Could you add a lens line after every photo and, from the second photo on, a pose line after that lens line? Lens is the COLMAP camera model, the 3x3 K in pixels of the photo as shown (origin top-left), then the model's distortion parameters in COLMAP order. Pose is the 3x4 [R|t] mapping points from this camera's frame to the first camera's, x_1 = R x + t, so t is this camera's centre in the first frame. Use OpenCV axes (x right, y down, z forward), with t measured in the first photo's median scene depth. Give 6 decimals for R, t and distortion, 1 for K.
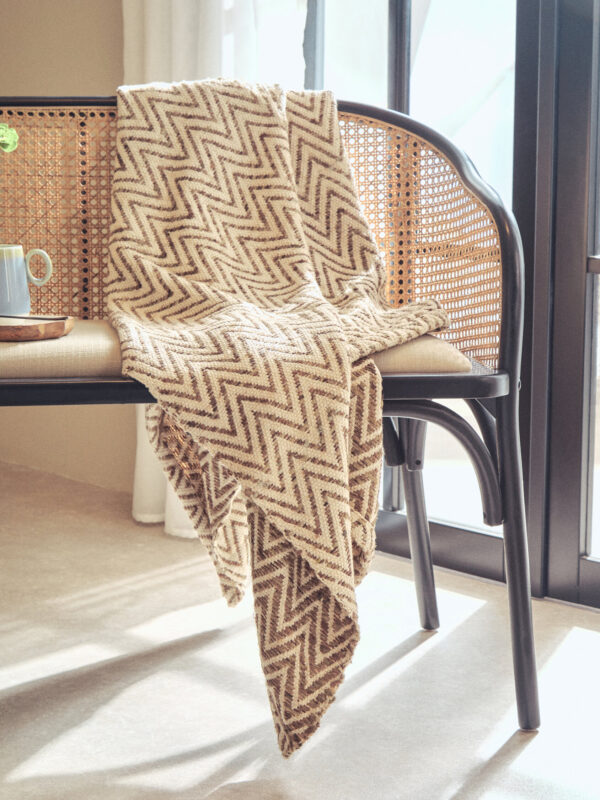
lens RADIAL K [[1909.4, 0, 298.2], [0, 1909.4, 403.2], [0, 0, 1]] dist [-0.041198, 0.000000]
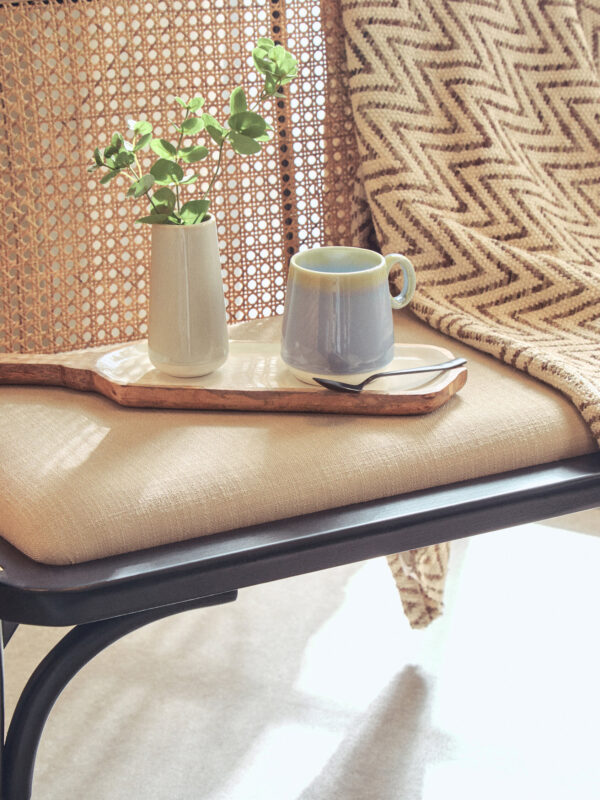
lens RADIAL K [[2346.9, 0, 300.1], [0, 2346.9, 400.4], [0, 0, 1]] dist [0.001627, 0.000000]
pose [[0.932895, -0.114913, 0.341323, -0.412806], [0.042546, 0.976258, 0.212391, -0.188244], [-0.357626, -0.183616, 0.915636, 0.243527]]
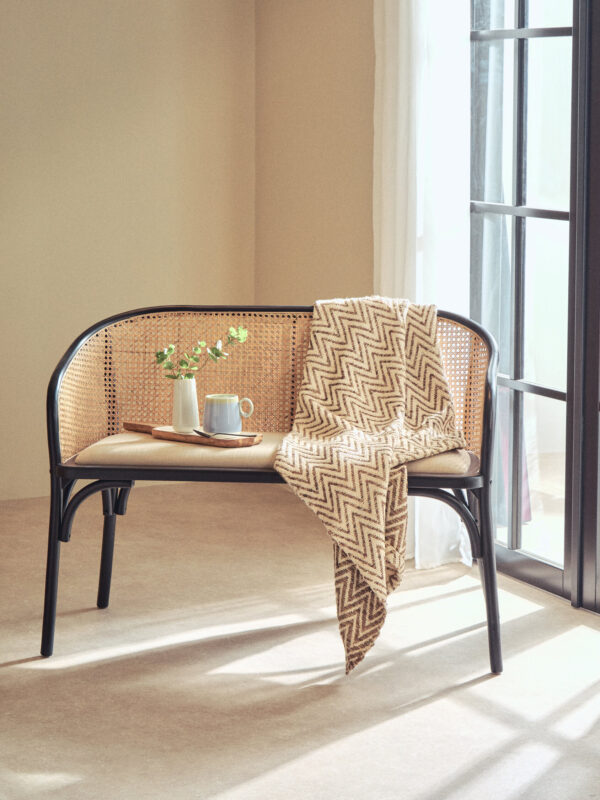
lens RADIAL K [[1897.6, 0, 304.7], [0, 1897.6, 397.8], [0, 0, 1]] dist [0.061995, 0.000000]
pose [[0.956796, 0.036002, -0.288523, 0.426231], [-0.041166, 0.999082, -0.011849, -0.056205], [0.287831, 0.023215, 0.957400, -0.724570]]
